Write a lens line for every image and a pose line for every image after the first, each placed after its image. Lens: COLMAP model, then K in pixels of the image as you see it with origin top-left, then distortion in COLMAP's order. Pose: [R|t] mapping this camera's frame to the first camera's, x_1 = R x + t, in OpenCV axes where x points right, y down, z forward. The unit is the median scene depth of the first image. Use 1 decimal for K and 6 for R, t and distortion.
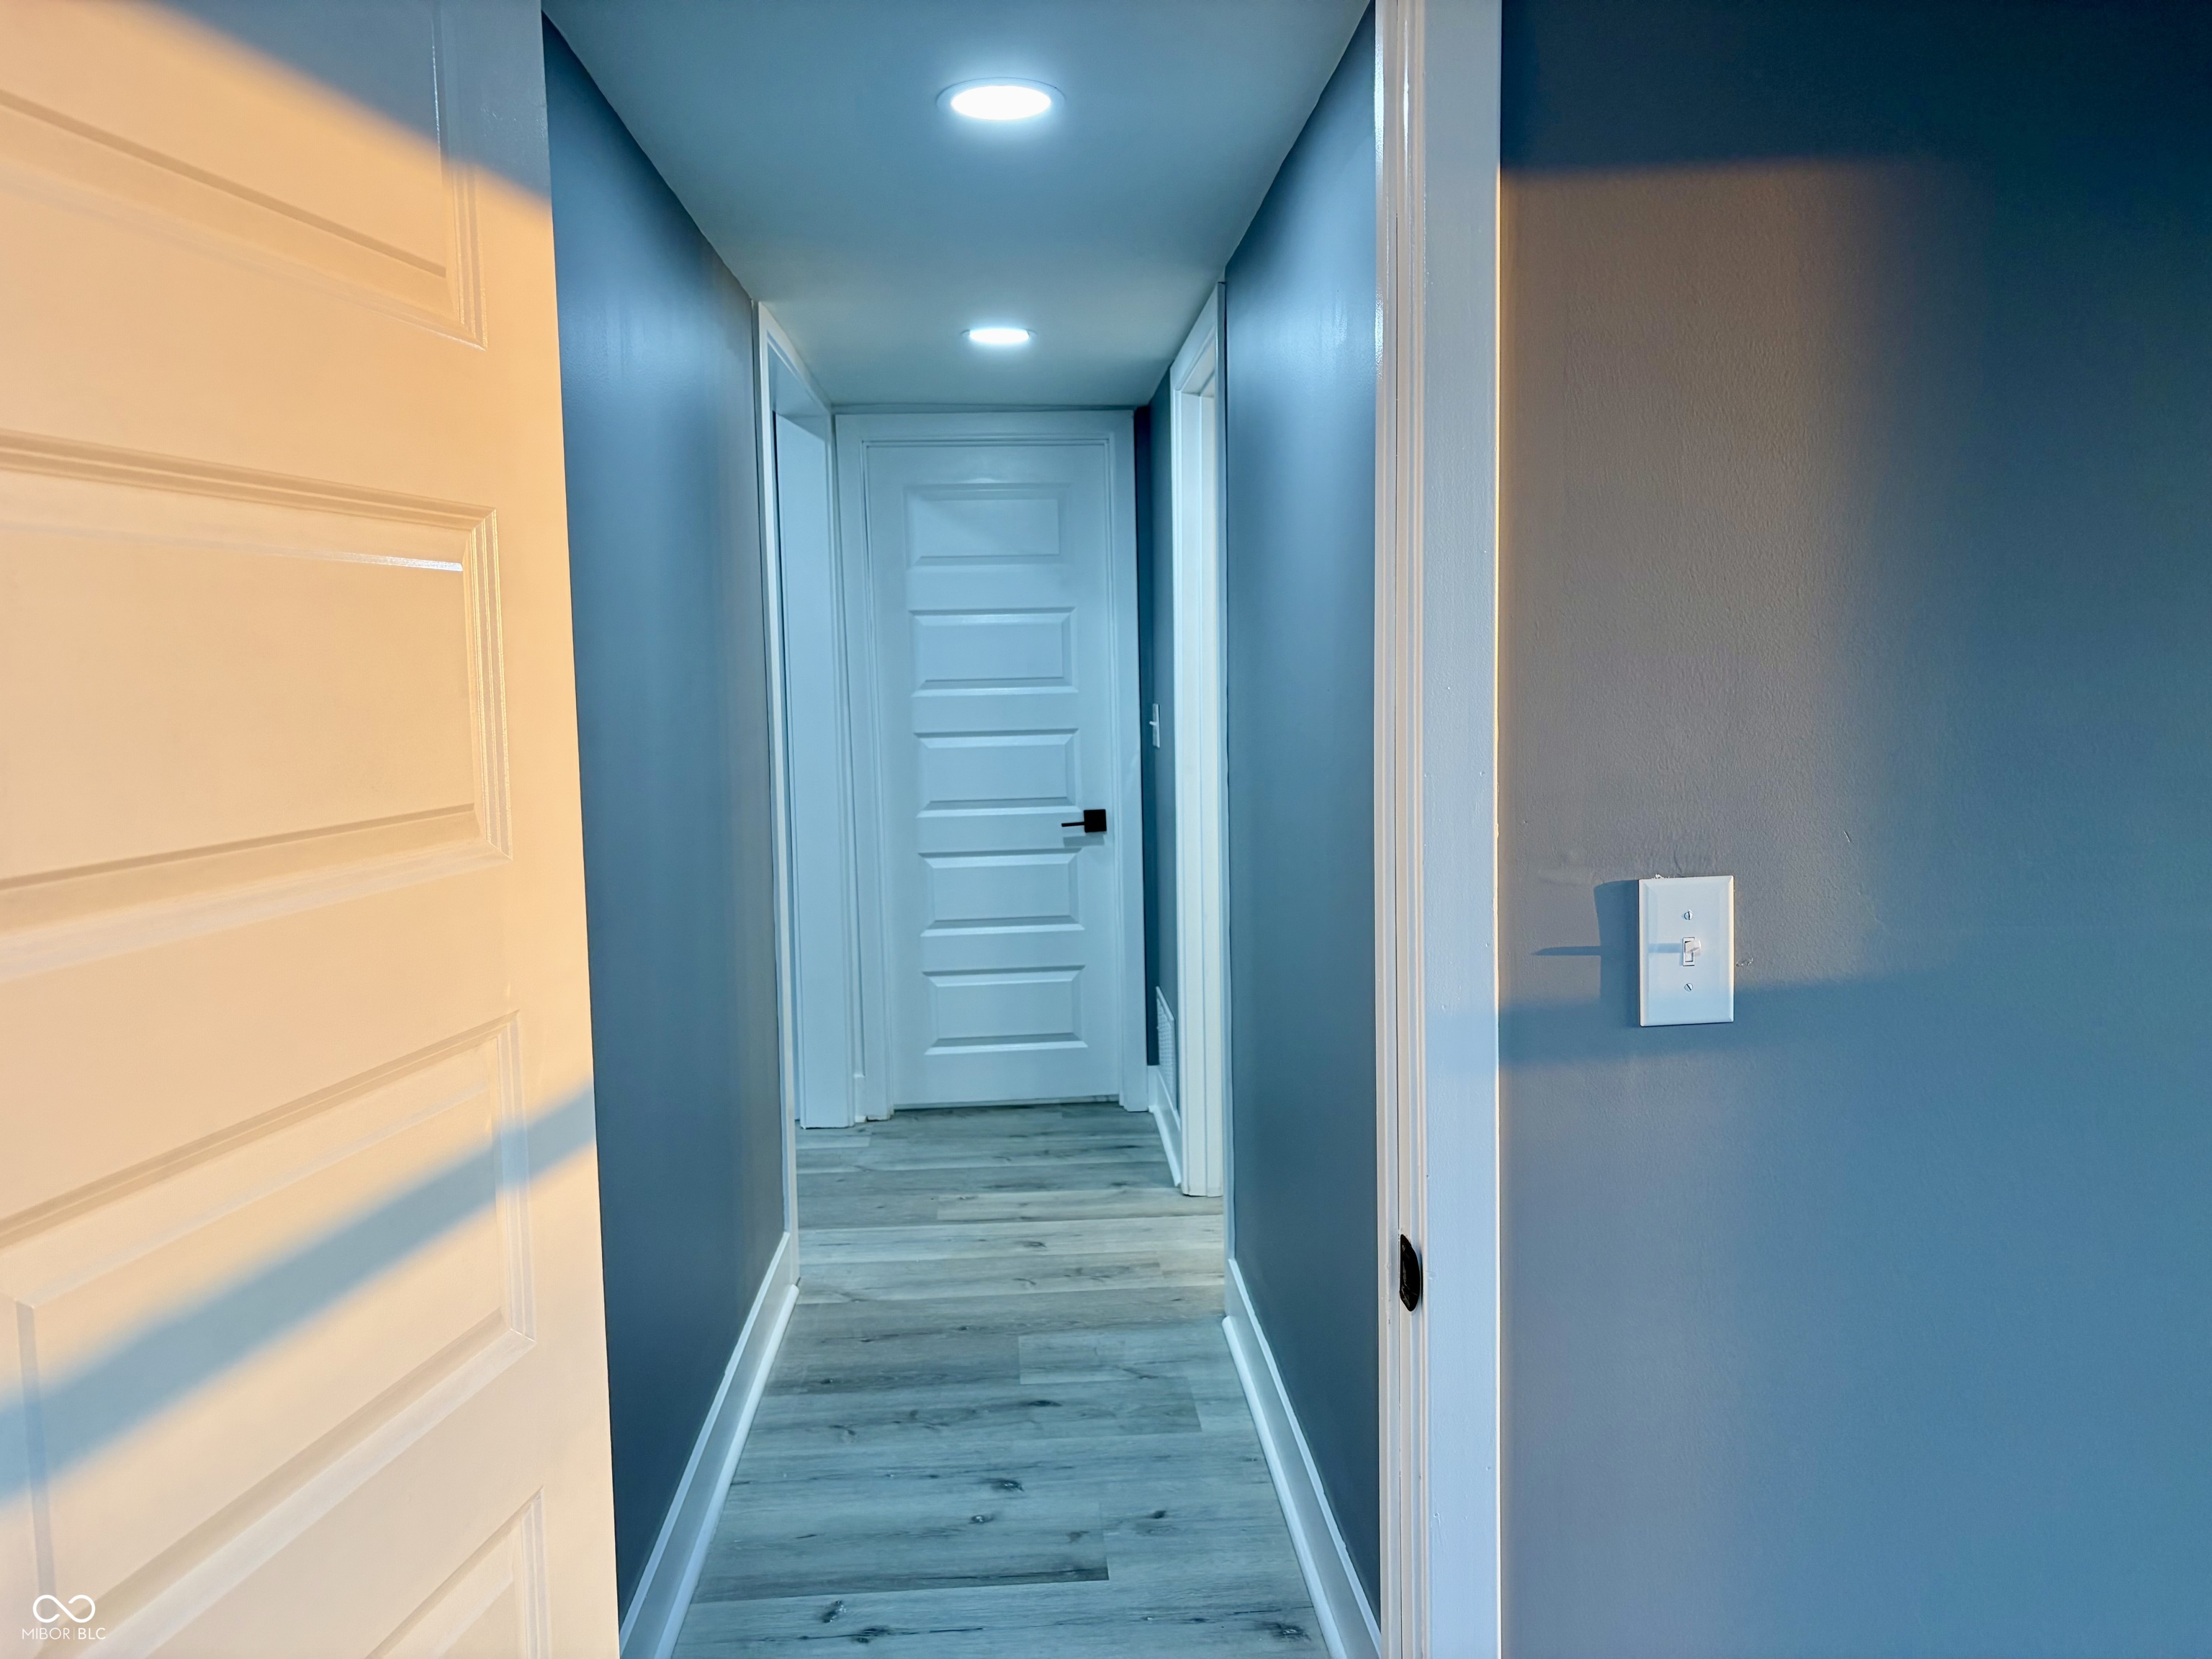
lens RADIAL K [[1672.6, 0, 1104.3], [0, 1672.6, 828.4], [0, 0, 1]] dist [0.043131, -0.038253]
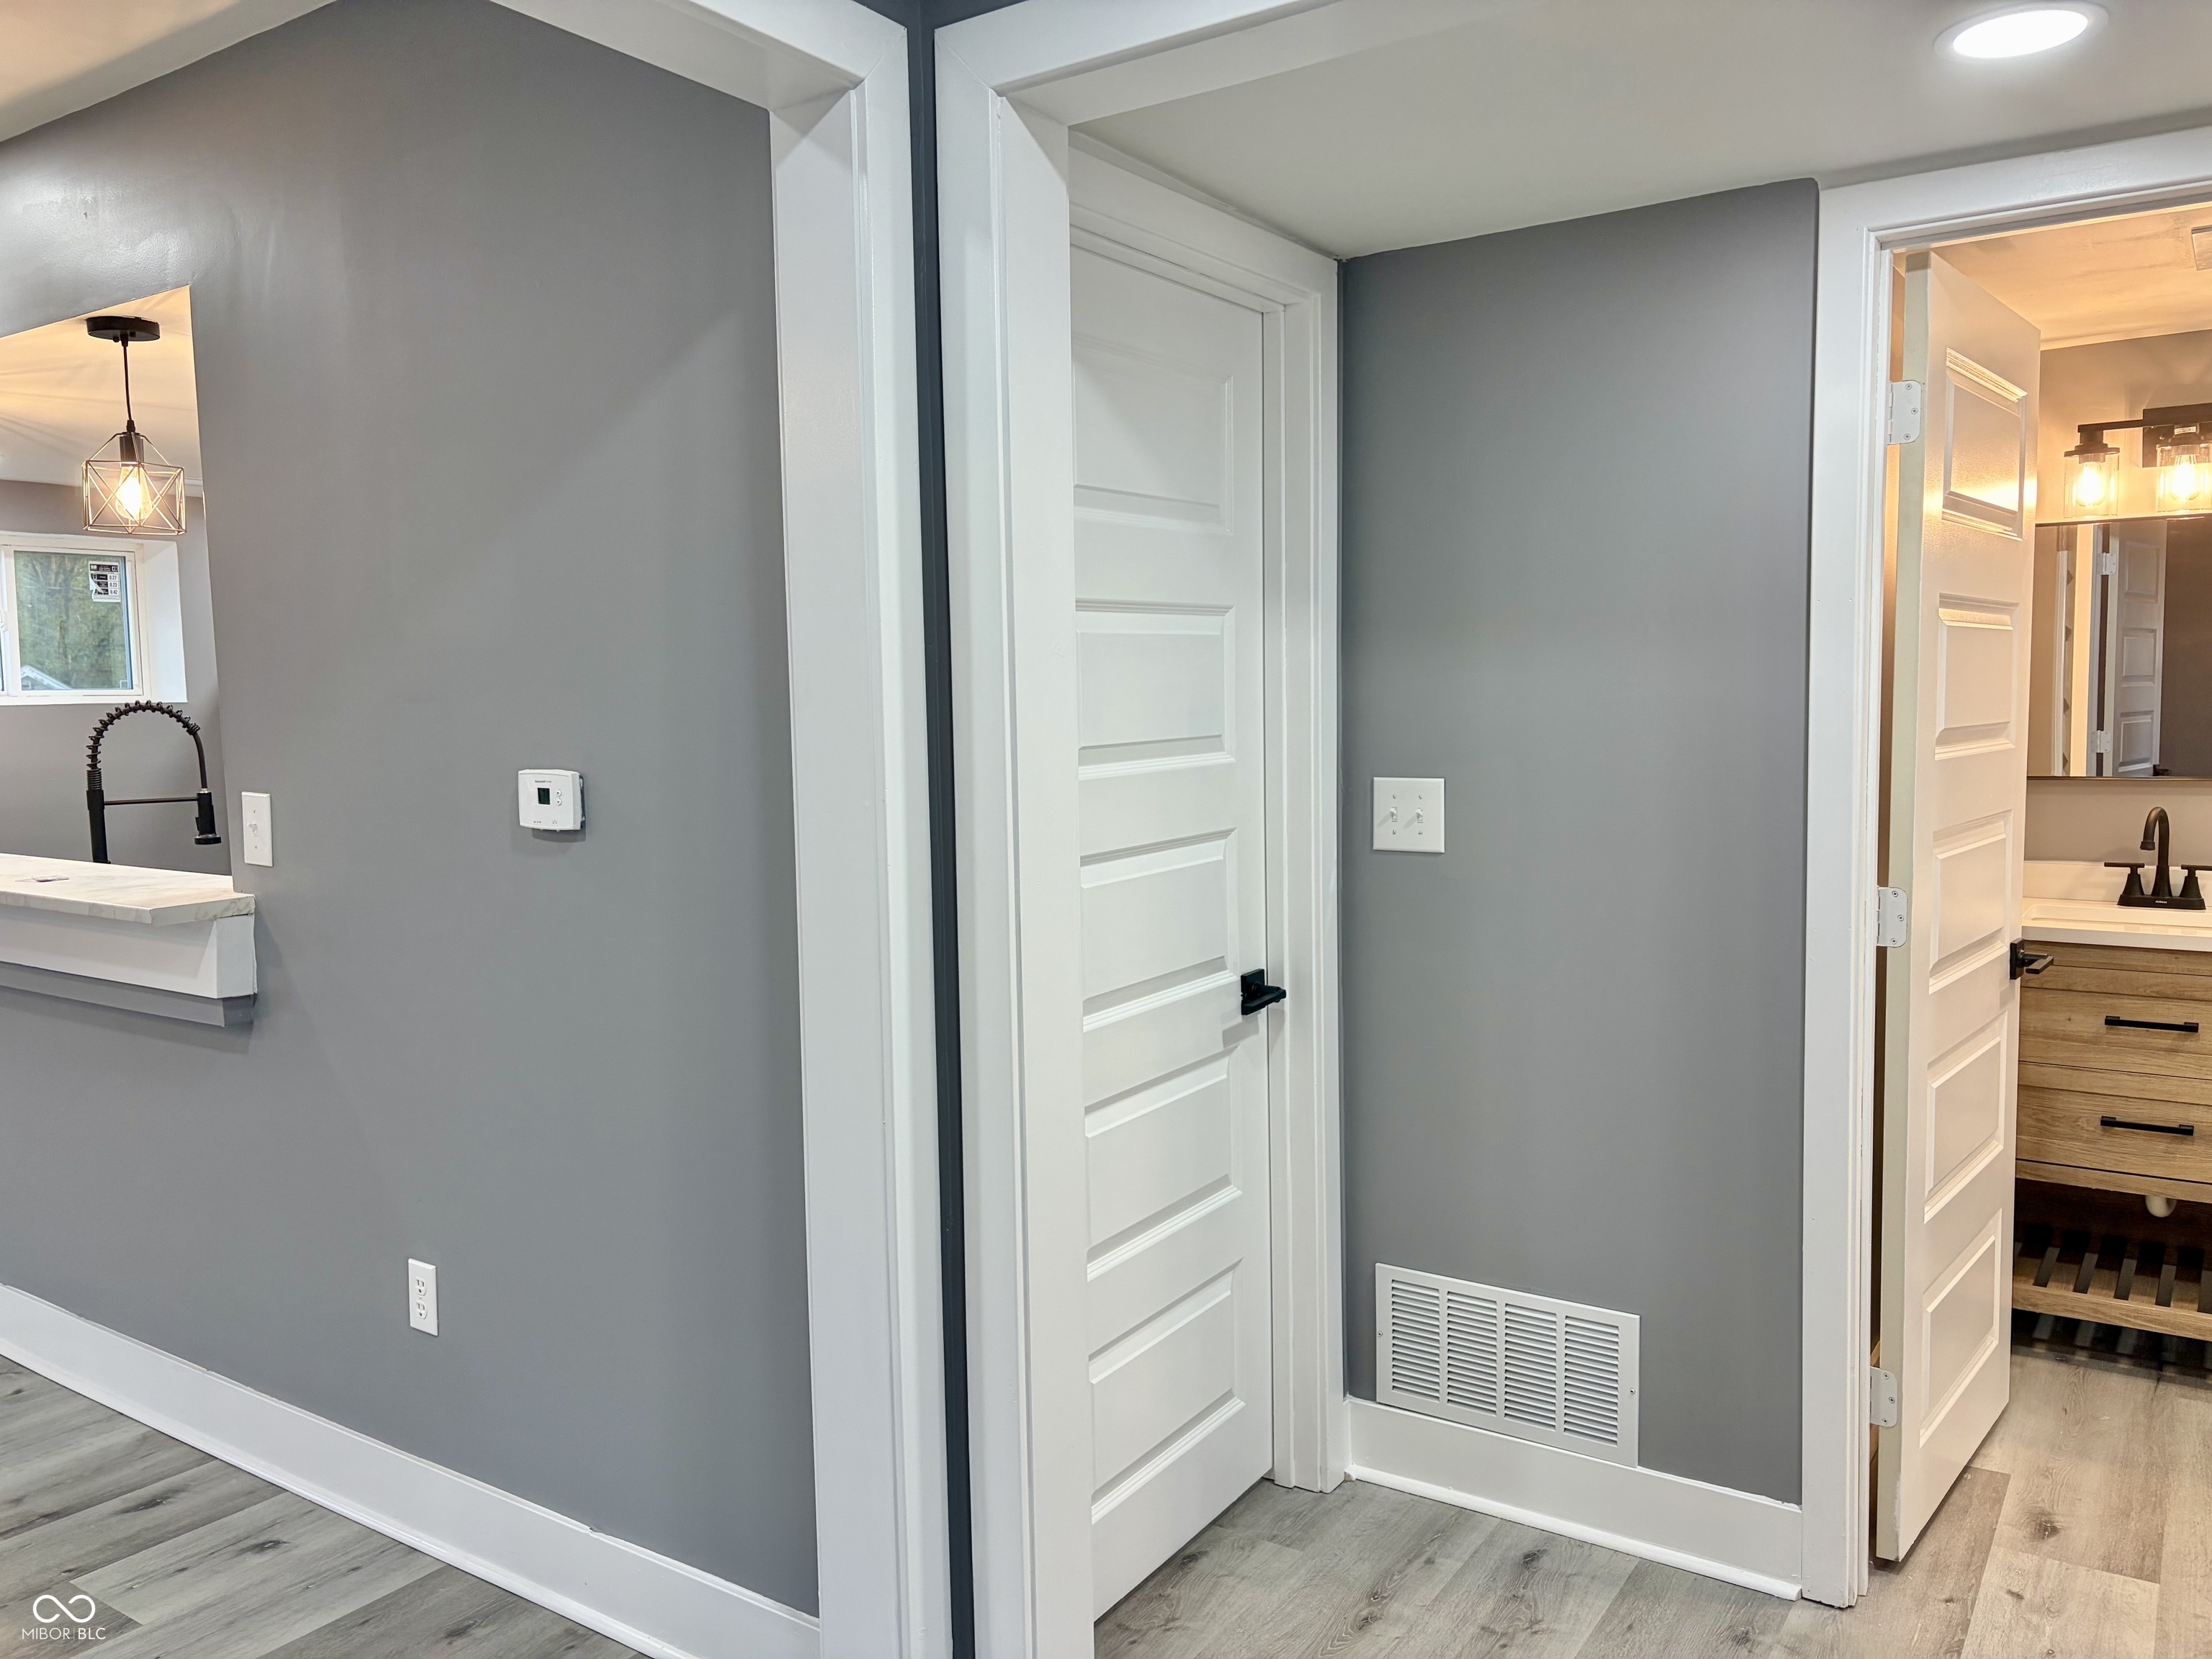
lens RADIAL K [[1672.6, 0, 1100.3], [0, 1672.6, 833.8], [0, 0, 1]] dist [0.043131, -0.038253]
pose [[0.606172, -0.061585, 0.792946, -0.478885], [0.086462, 0.996191, 0.011275, -0.068565], [-0.790620, 0.061725, 0.609188, 0.705095]]
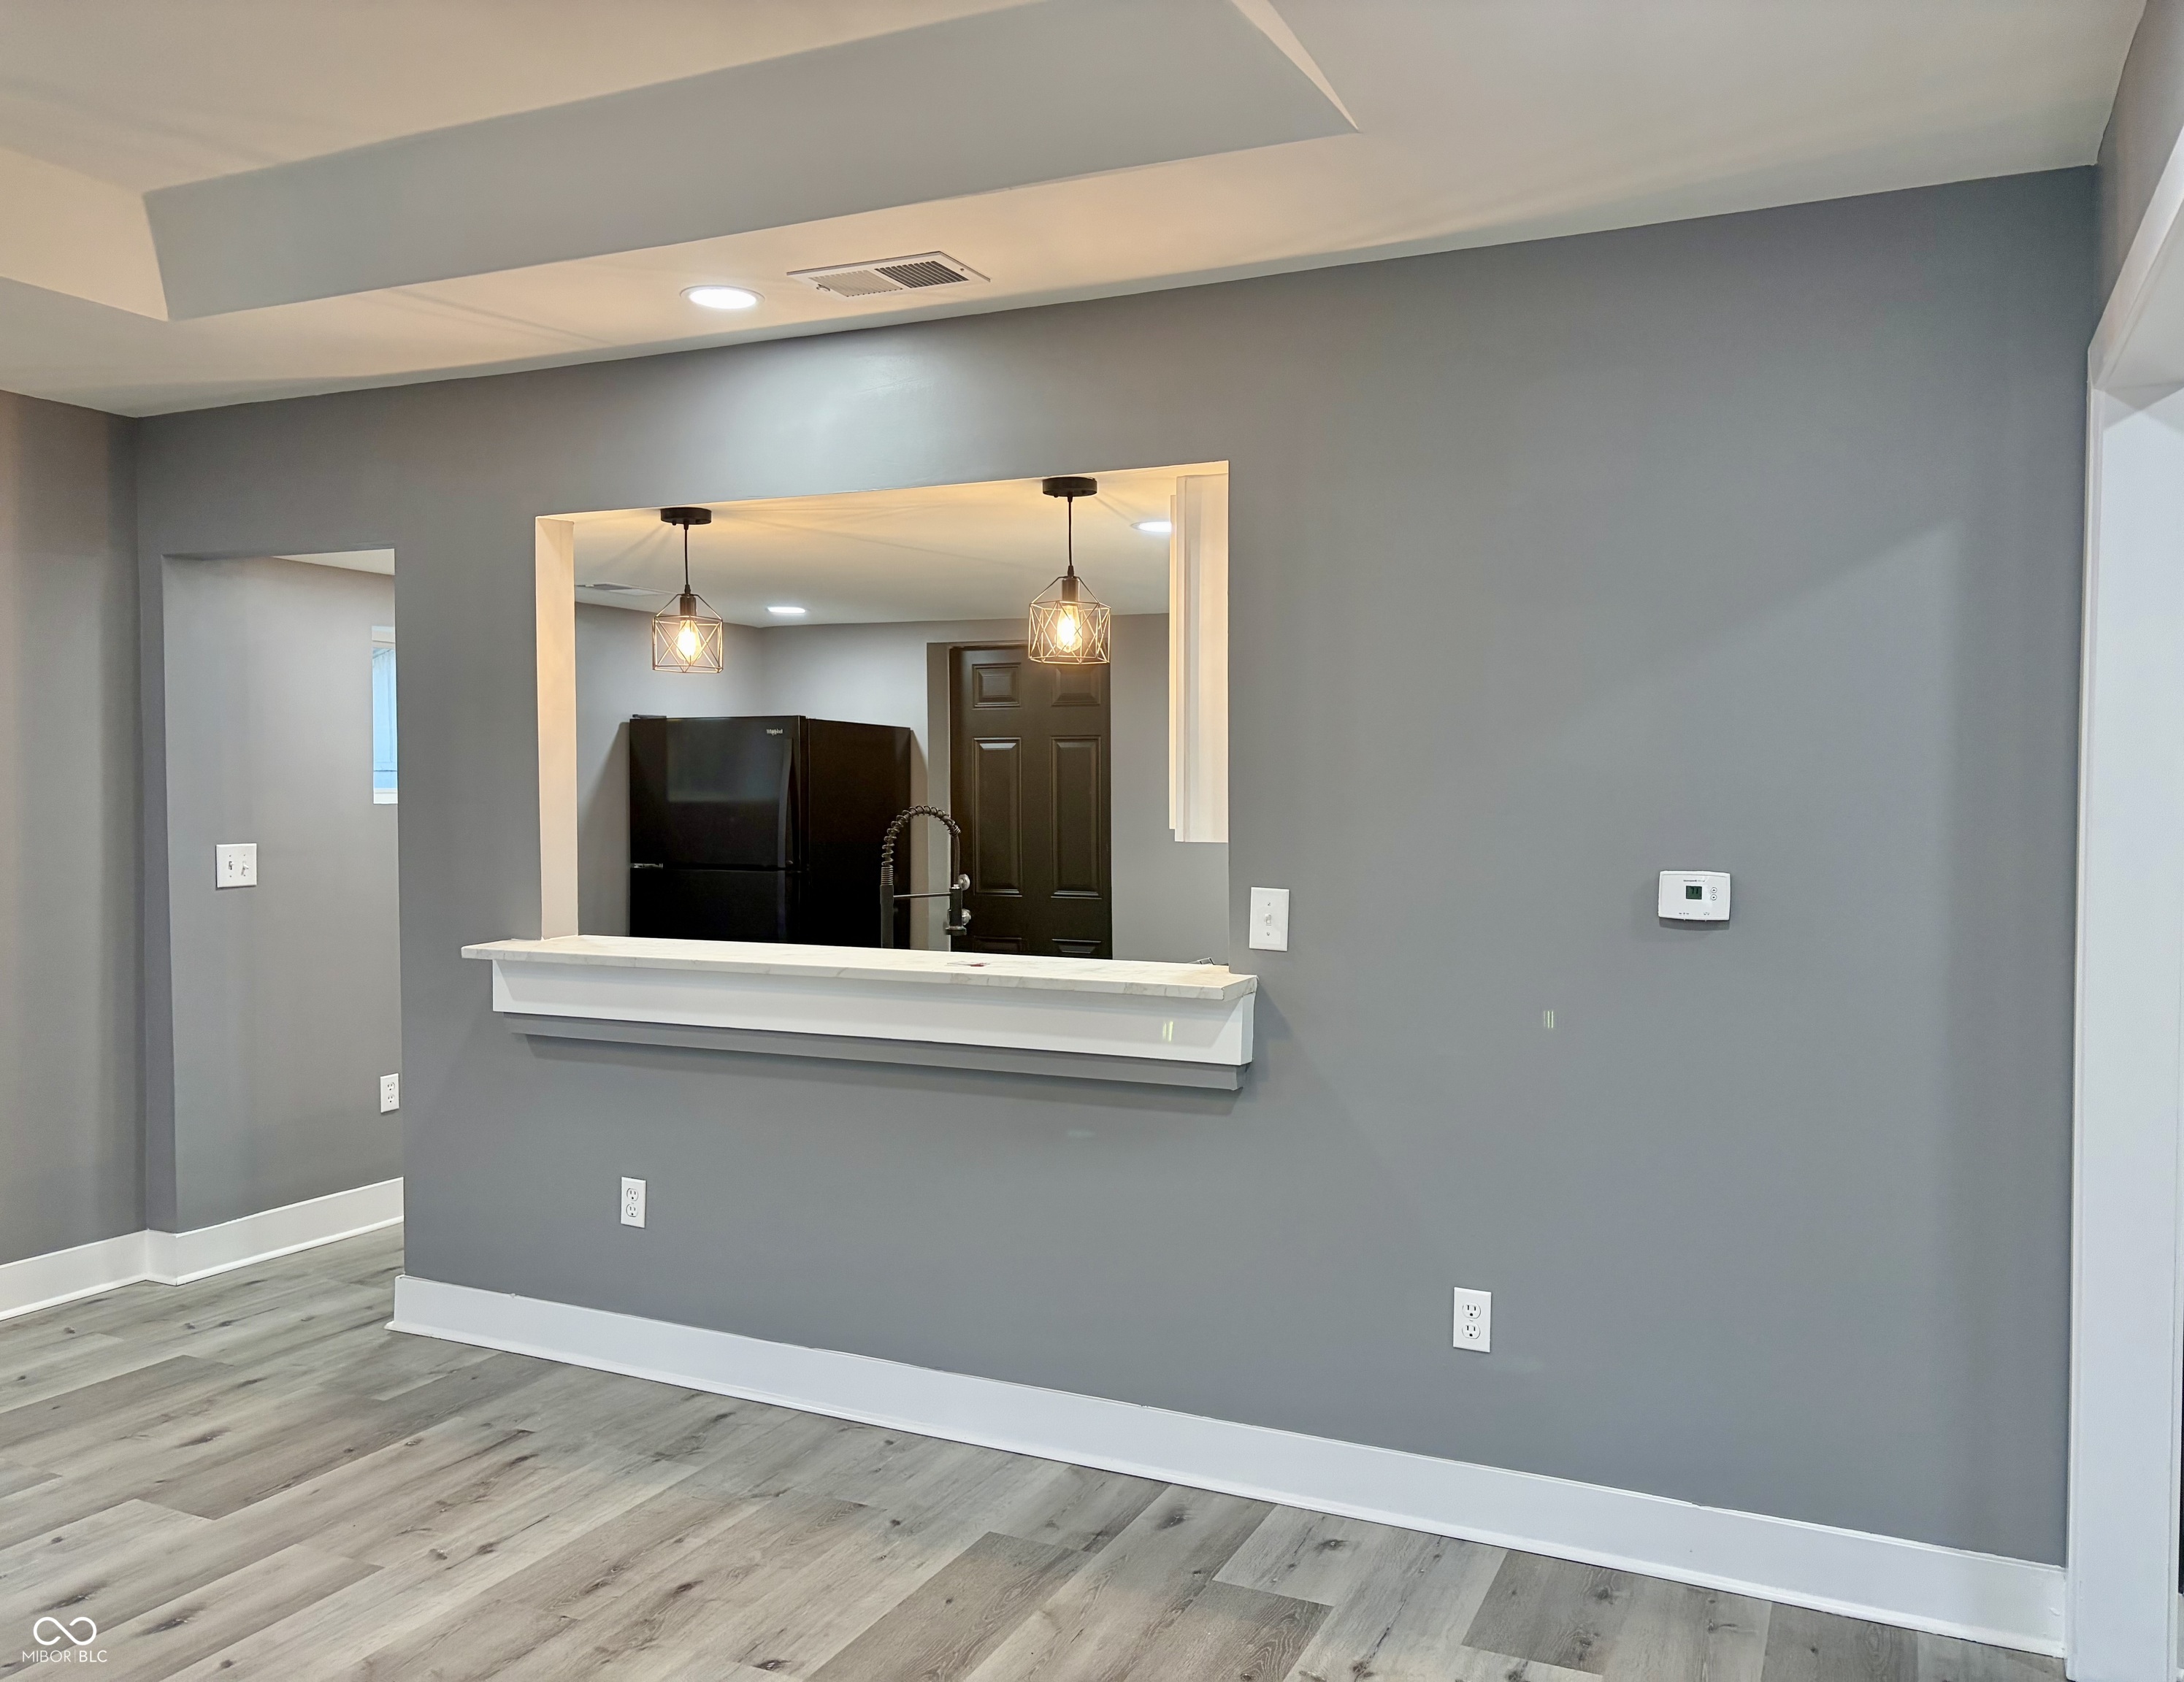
lens RADIAL K [[1684.2, 0, 1109.3], [0, 1684.2, 834.9], [0, 0, 1]] dist [0.047120, -0.045321]
pose [[0.468345, -0.000982, 0.883545, -0.823473], [0.080156, 0.995923, -0.041382, -0.099961], [-0.879902, 0.090202, 0.466514, 1.026566]]
